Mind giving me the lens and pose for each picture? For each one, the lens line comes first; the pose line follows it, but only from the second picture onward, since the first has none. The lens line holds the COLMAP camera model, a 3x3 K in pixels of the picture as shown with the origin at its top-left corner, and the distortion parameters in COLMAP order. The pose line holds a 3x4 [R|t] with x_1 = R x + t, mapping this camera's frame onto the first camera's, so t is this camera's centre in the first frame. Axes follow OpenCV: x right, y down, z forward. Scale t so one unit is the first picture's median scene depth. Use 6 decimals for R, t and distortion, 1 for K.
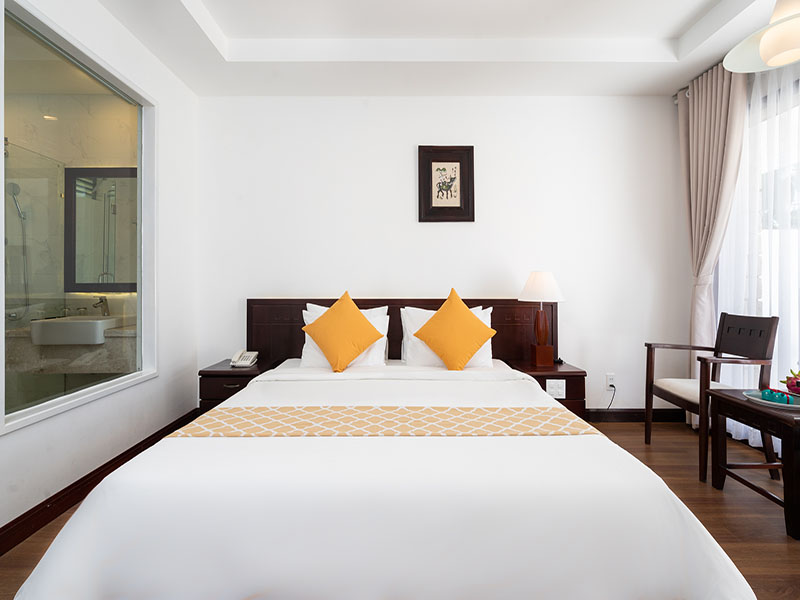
lens RADIAL K [[367.1, 0, 390.1], [0, 367.1, 282.7], [0, 0, 1]] dist [-0.000141, 0.000212]
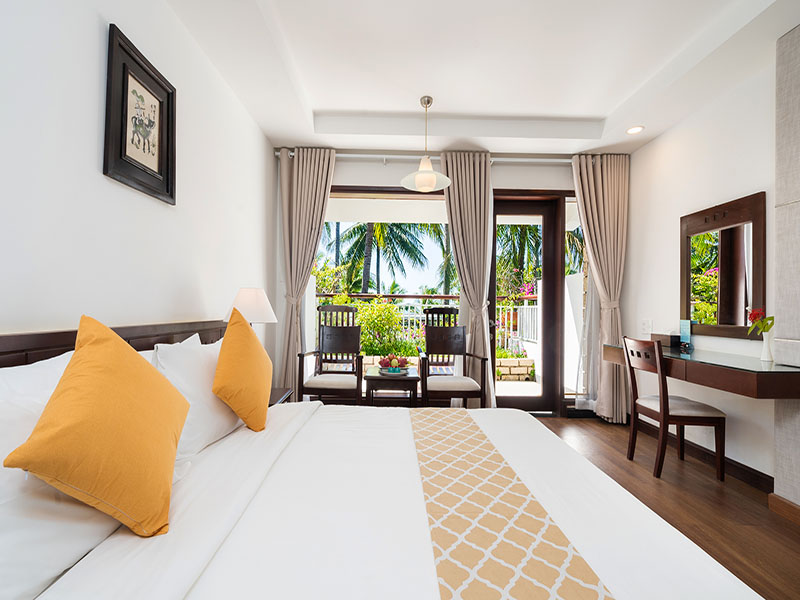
lens RADIAL K [[365.6, 0, 394.6], [0, 365.6, 300.4], [0, 0, 1]] dist [-0.000148, 0.000450]
pose [[-0.022371, 0.018102, 0.999586, -0.422030], [-0.028568, 0.999416, -0.018739, 0.003425], [-0.999341, -0.028976, -0.021841, 0.613460]]
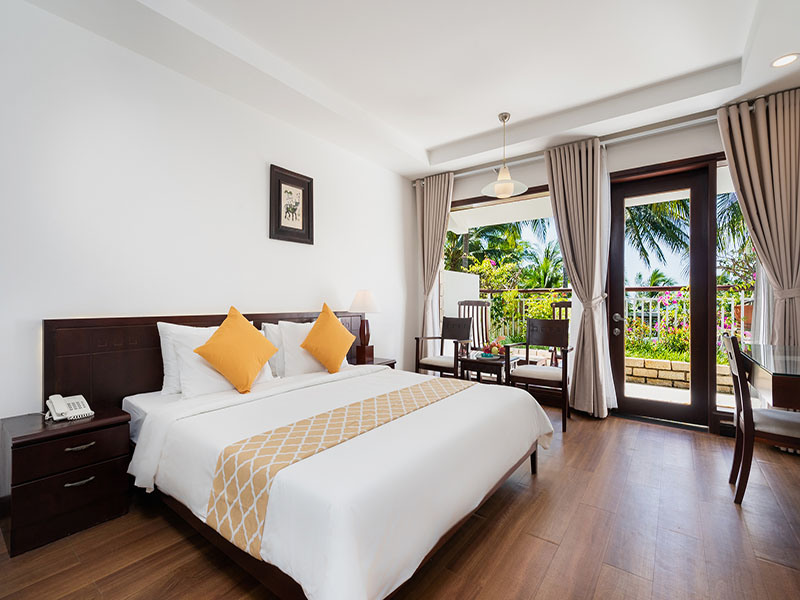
lens RADIAL K [[365.6, 0, 394.6], [0, 365.6, 300.4], [0, 0, 1]] dist [-0.000148, 0.000450]
pose [[0.601317, 0.003041, 0.799005, -0.526698], [-0.012560, 0.999905, 0.005647, -0.002664], [-0.798912, -0.013431, 0.601298, 0.106491]]
